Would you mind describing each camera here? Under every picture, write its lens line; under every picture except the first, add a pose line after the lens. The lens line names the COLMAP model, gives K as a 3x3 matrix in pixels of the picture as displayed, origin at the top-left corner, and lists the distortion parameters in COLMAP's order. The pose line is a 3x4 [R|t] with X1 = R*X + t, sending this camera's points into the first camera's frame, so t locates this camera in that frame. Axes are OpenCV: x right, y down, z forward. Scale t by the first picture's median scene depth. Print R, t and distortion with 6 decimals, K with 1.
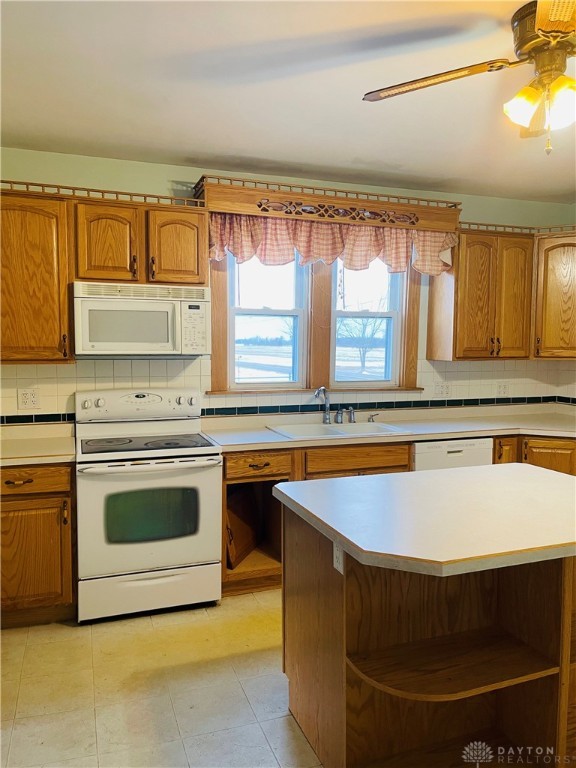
lens RADIAL K [[590.8, 0, 288.9], [0, 590.8, 387.8], [0, 0, 1]] dist [0.055944, -0.002879]
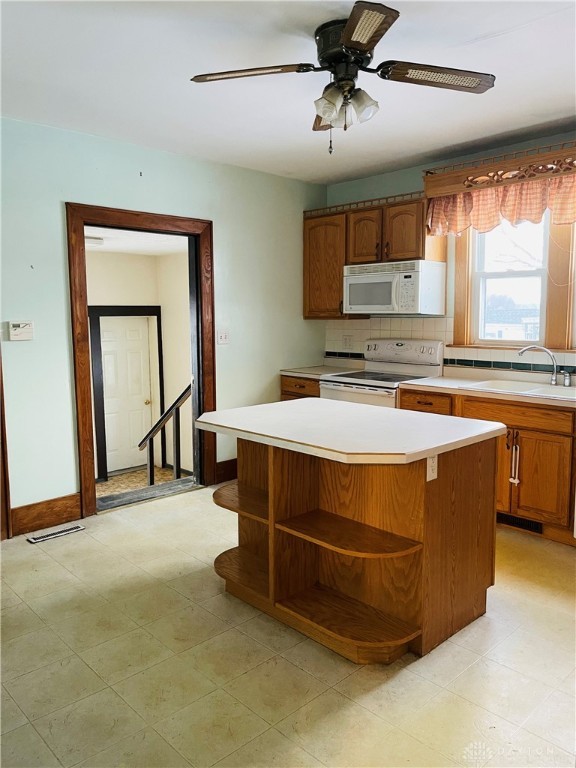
lens RADIAL K [[590.8, 0, 289.1], [0, 590.8, 381.4], [0, 0, 1]] dist [0.055944, -0.002879]
pose [[0.393718, 0.111441, -0.912451, 0.976544], [-0.055916, 0.993689, 0.097235, -0.021306], [0.917529, 0.012738, 0.397464, 0.252275]]
